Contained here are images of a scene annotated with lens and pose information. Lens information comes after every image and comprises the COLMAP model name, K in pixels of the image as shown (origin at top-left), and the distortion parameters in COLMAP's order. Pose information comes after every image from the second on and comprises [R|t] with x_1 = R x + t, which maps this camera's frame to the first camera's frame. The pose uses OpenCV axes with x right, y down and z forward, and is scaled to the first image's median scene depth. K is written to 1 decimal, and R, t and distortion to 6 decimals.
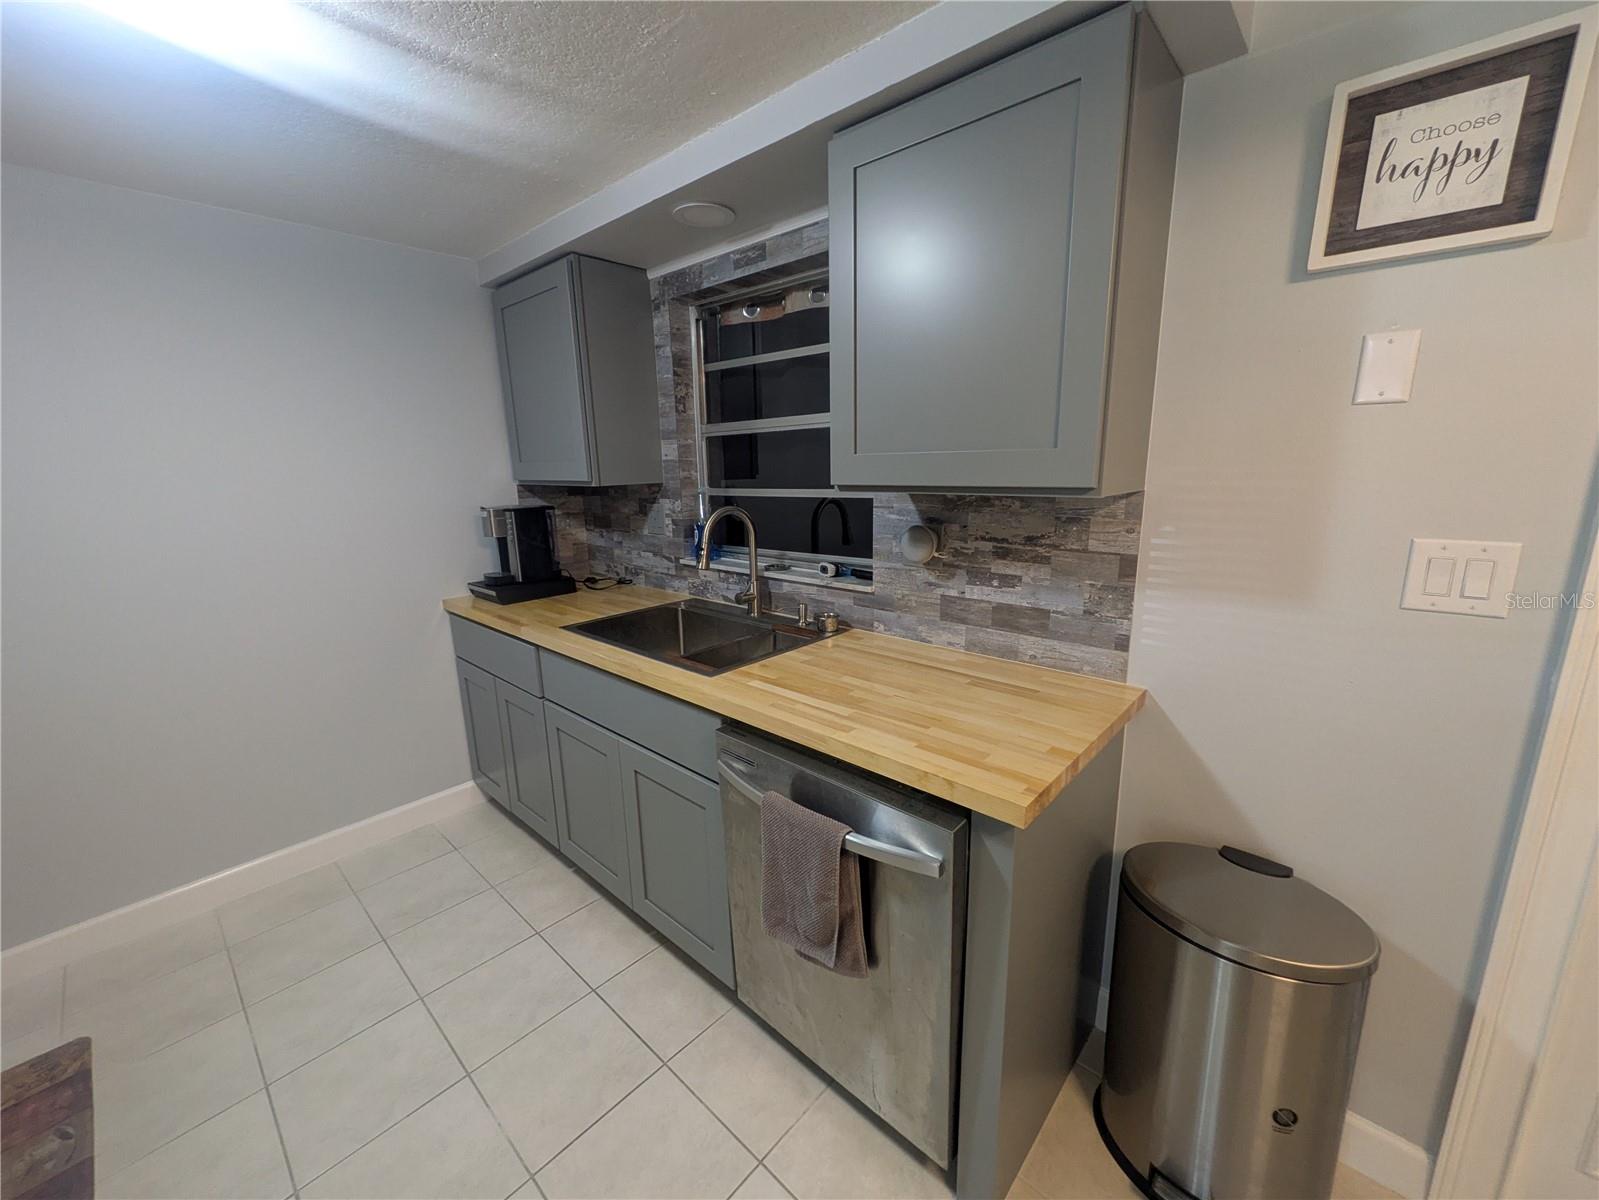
lens RADIAL K [[631.7, 0, 799.8], [0, 631.7, 597.6], [0, 0, 1]] dist [0.001609, 0.000126]
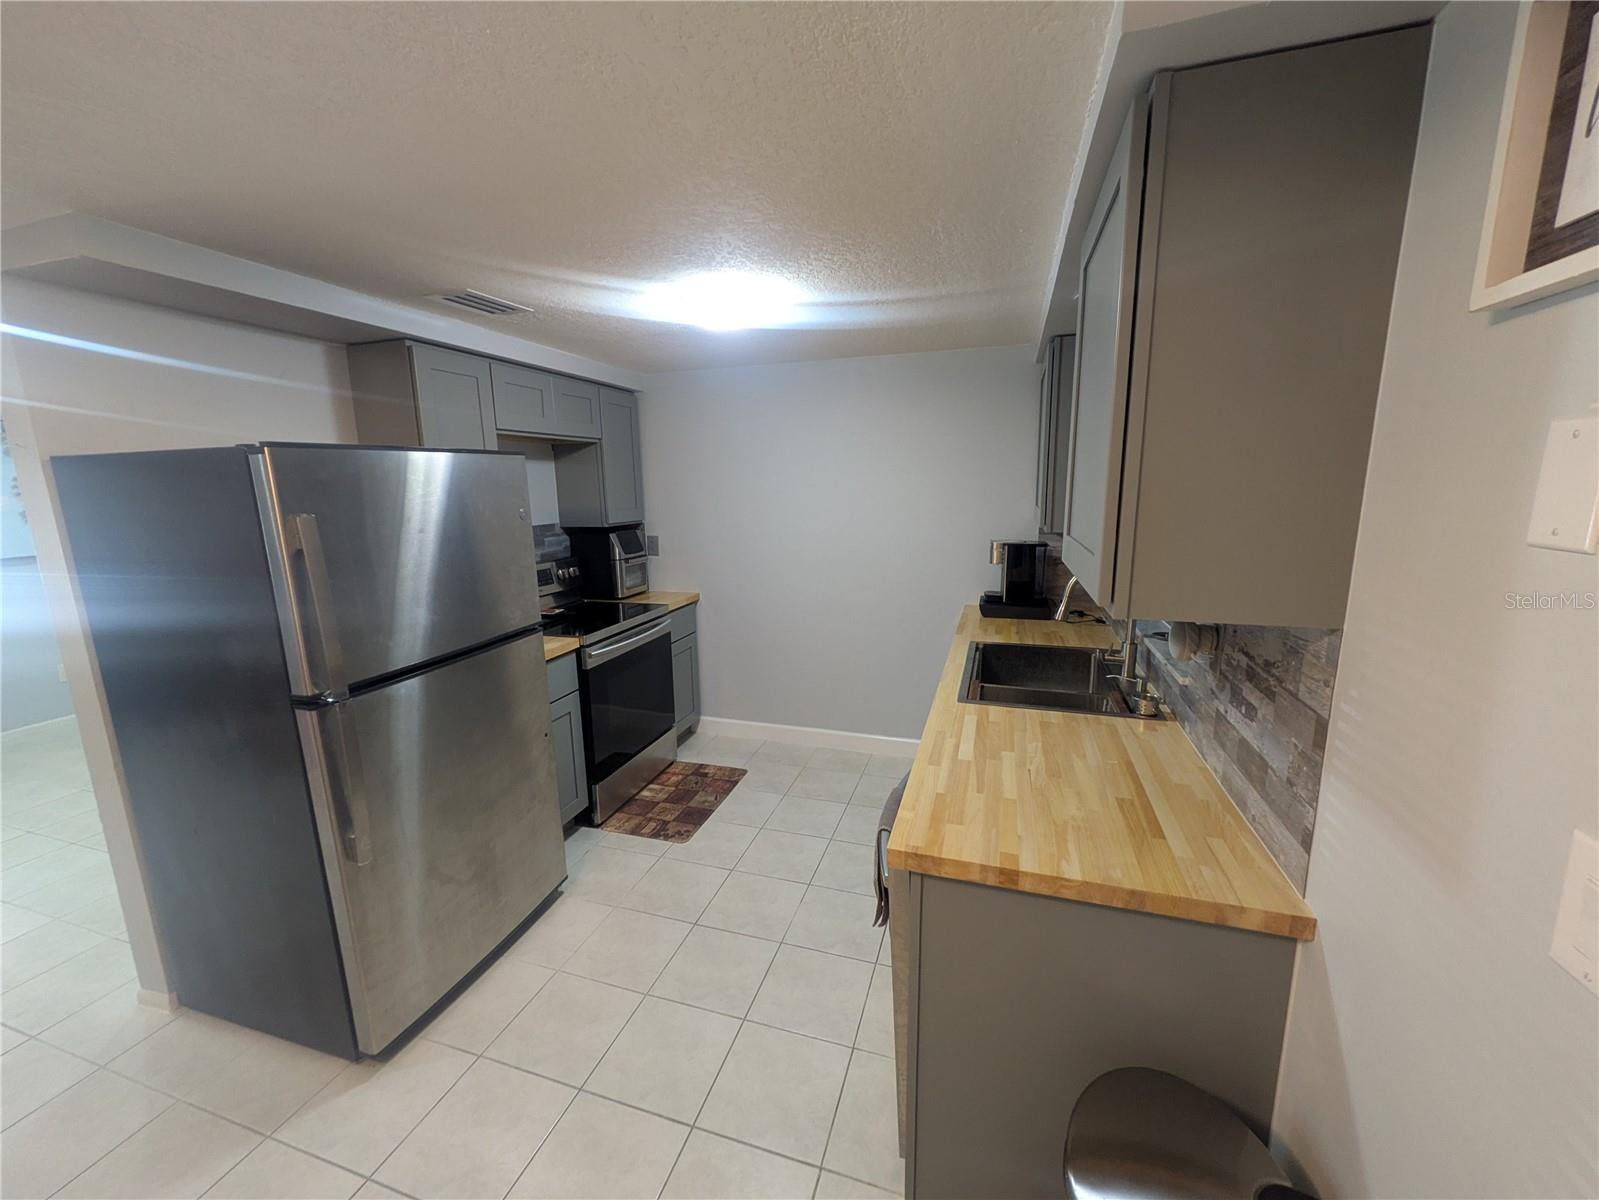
lens RADIAL K [[631.7, 0, 800.2], [0, 631.7, 601.9], [0, 0, 1]] dist [0.001609, 0.000126]
pose [[0.415993, 0.182818, -0.890802, 0.669260], [-0.186766, 0.975877, 0.113060, -0.124133], [0.889982, 0.119339, 0.440102, 0.135114]]
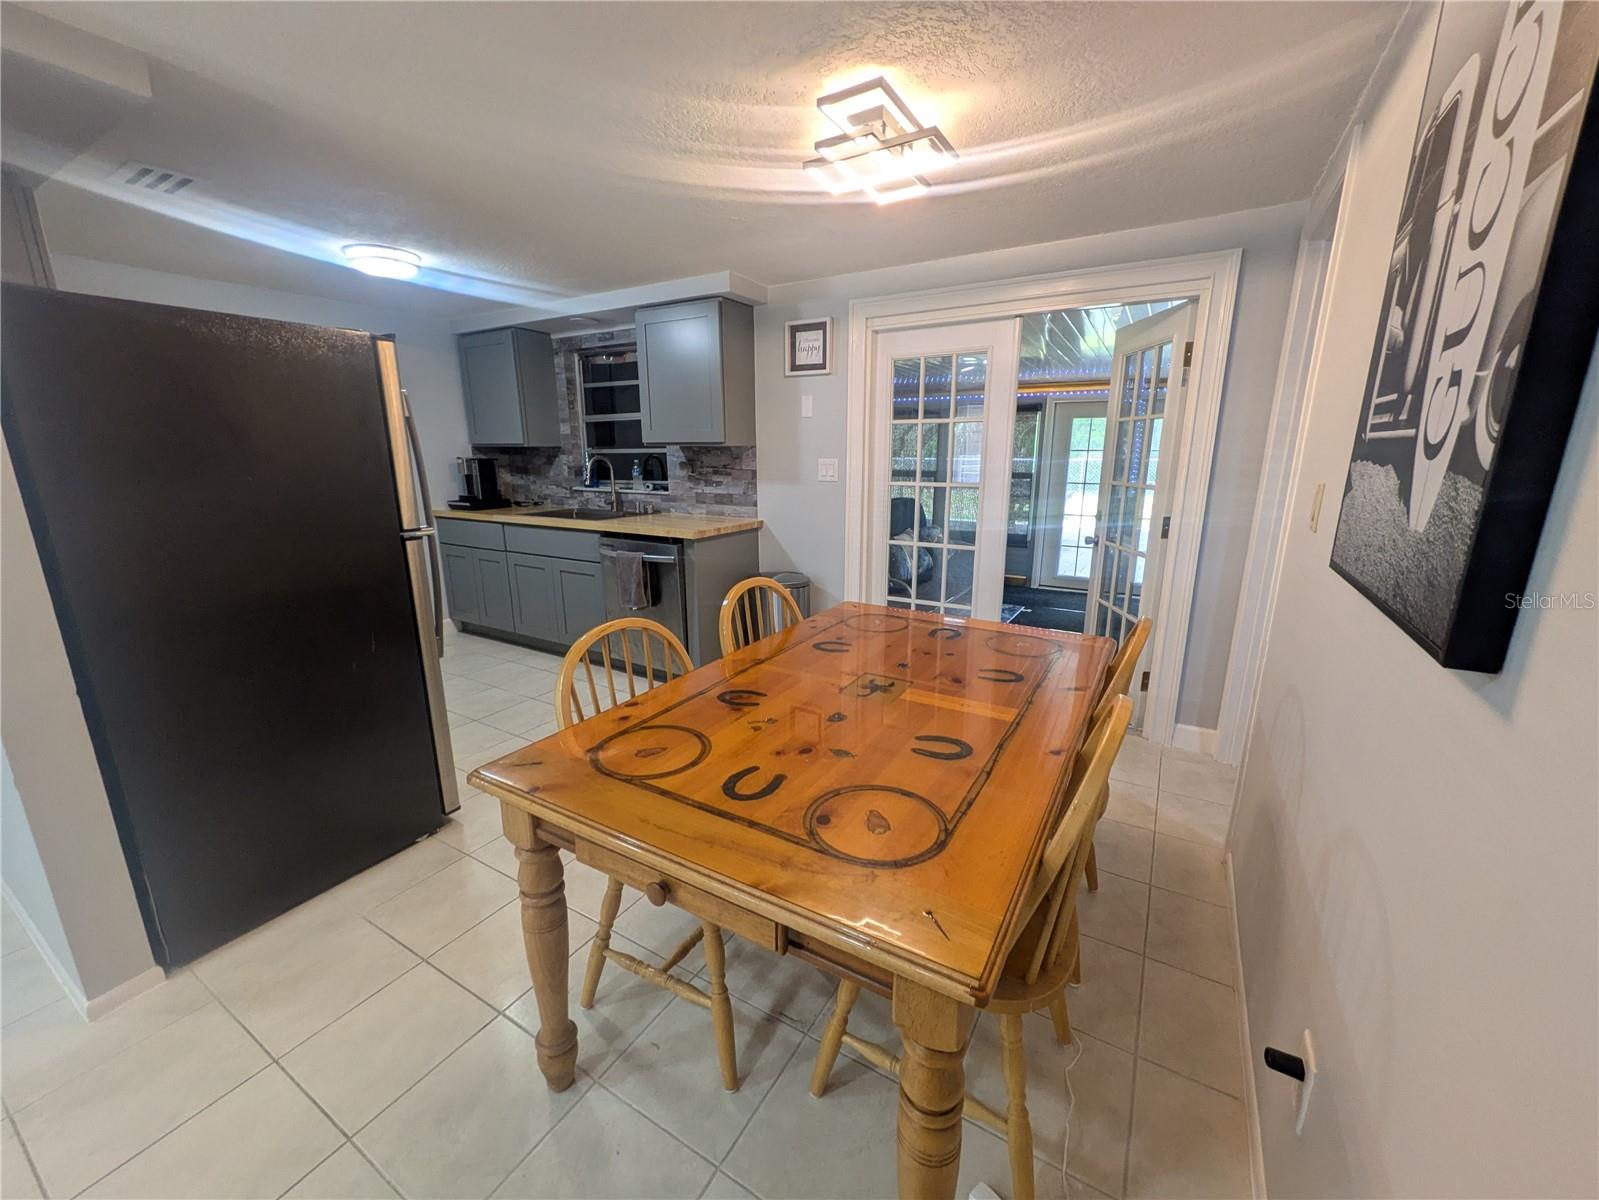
lens RADIAL K [[631.7, 0, 807.9], [0, 631.7, 597.5], [0, 0, 1]] dist [0.001609, 0.000126]
pose [[0.978406, -0.029538, 0.204571, 0.133358], [0.026268, 0.999480, 0.018681, 0.335277], [-0.205016, -0.012904, 0.978673, -1.318402]]
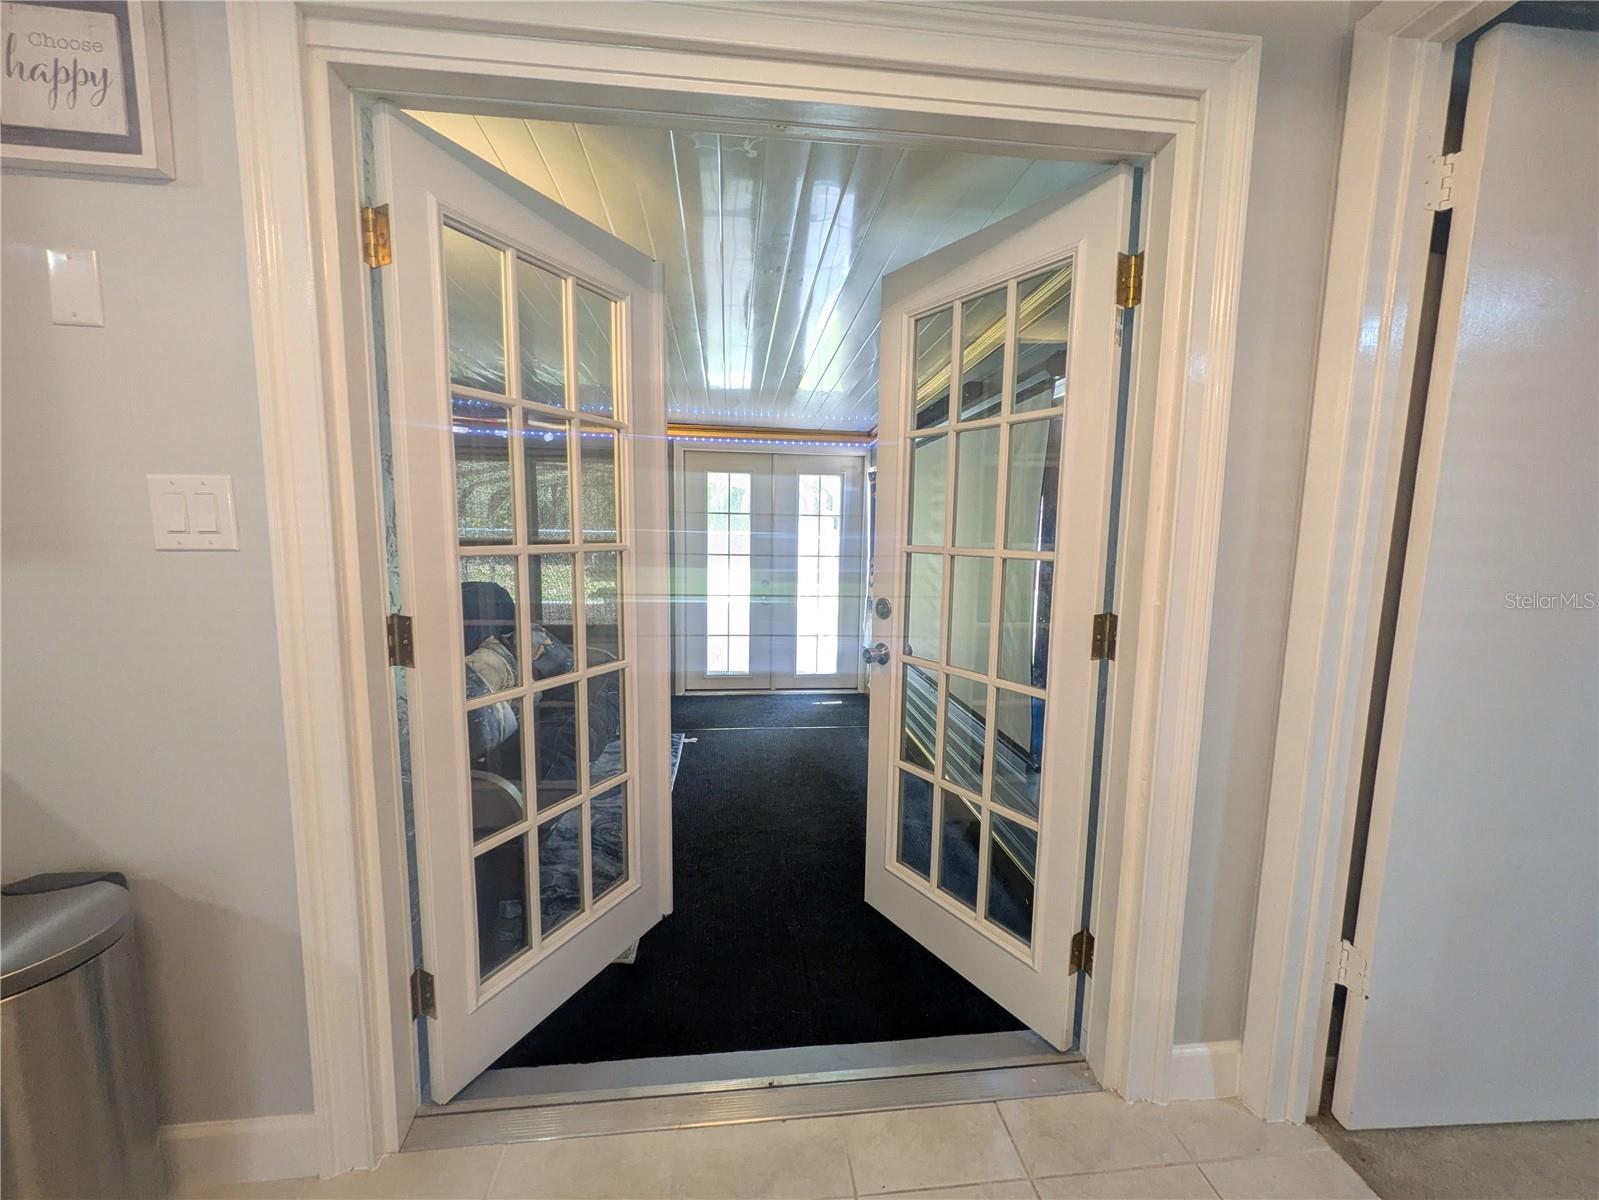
lens RADIAL K [[631.7, 0, 801.4], [0, 631.7, 604.1], [0, 0, 1]] dist [0.001609, 0.000126]
pose [[0.667566, -0.059385, 0.742179, 0.541440], [0.129266, 0.990920, -0.036983, 0.155911], [-0.733244, 0.120627, 0.669181, -0.198785]]
